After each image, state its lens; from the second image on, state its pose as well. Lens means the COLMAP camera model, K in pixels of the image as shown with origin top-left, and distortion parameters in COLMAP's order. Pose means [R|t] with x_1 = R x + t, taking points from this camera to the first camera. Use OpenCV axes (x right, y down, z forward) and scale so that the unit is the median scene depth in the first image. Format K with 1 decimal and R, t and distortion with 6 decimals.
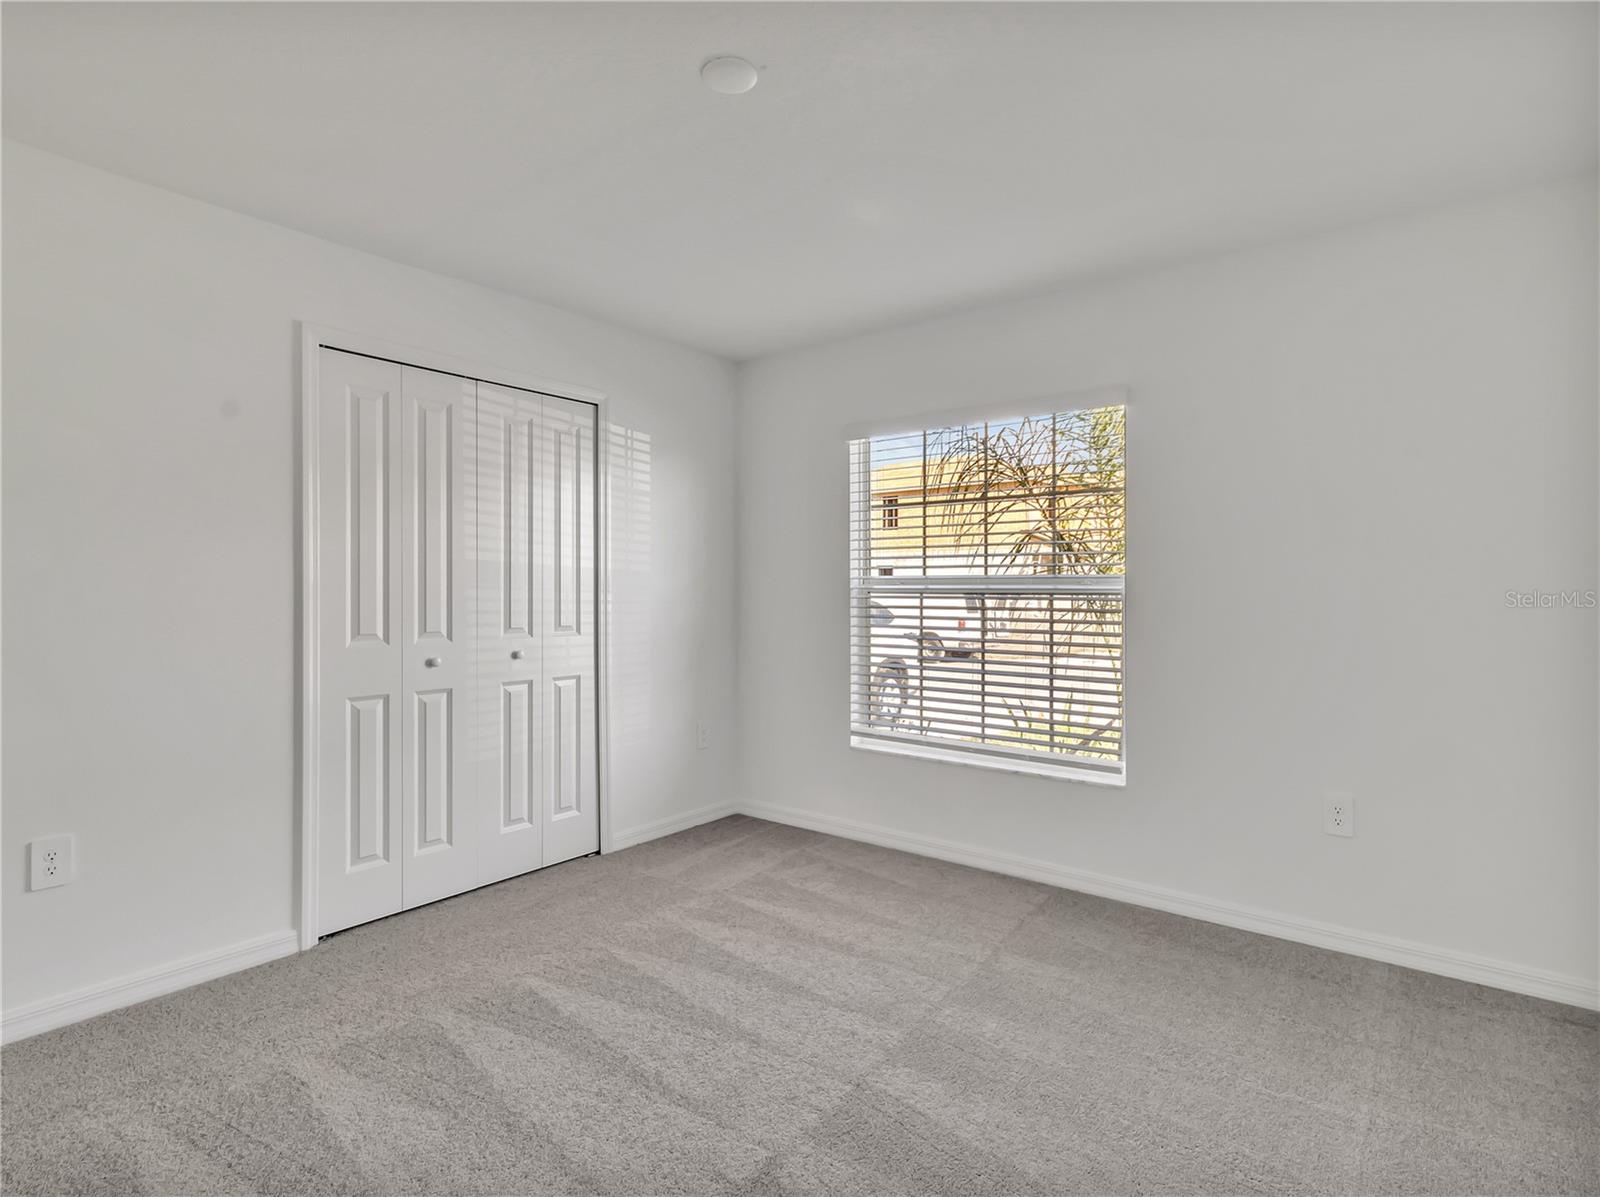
lens RADIAL K [[864.2, 0, 800.0], [0, 864.2, 598.5], [0, 0, 1]] dist [0.002595, 0.001003]
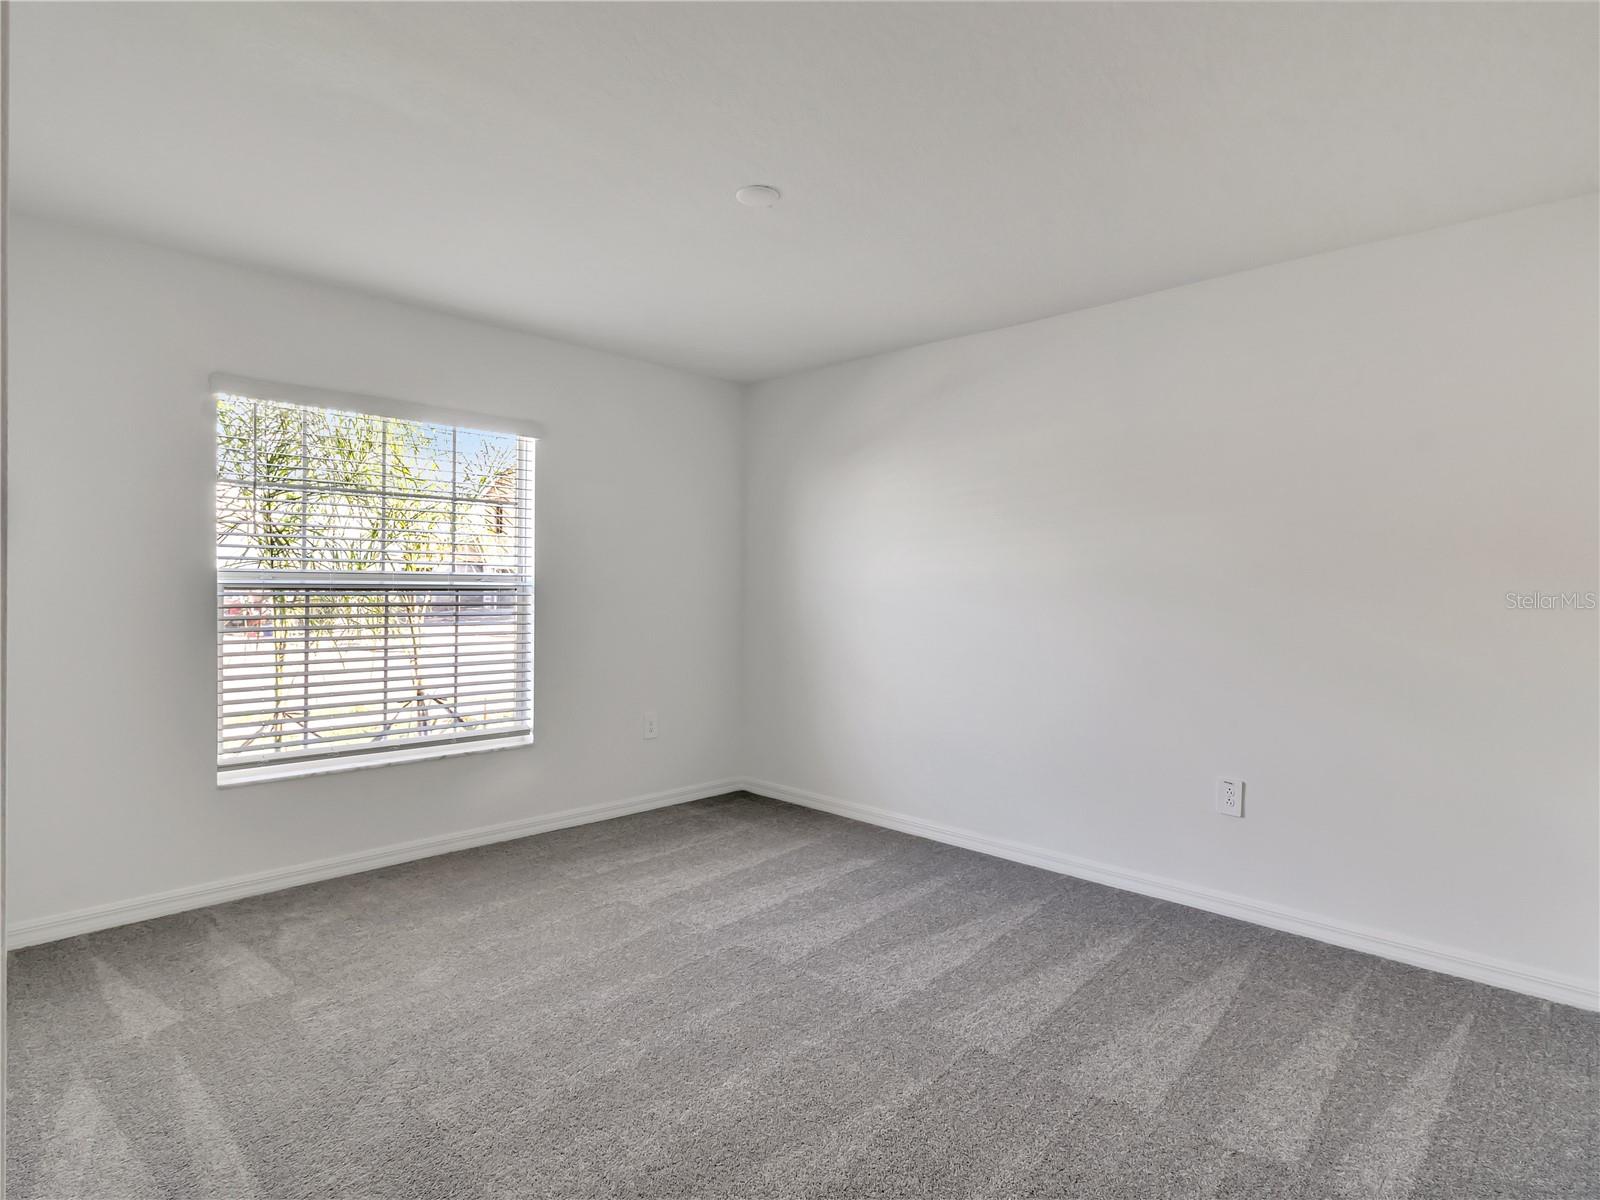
lens RADIAL K [[864.2, 0, 800.0], [0, 864.2, 600.0], [0, 0, 1]] dist [0.002595, 0.001003]
pose [[0.078620, -0.019870, 0.996707, -0.719464], [-0.001207, 0.999799, 0.020027, -0.014107], [-0.996904, -0.002778, 0.078580, 0.440096]]
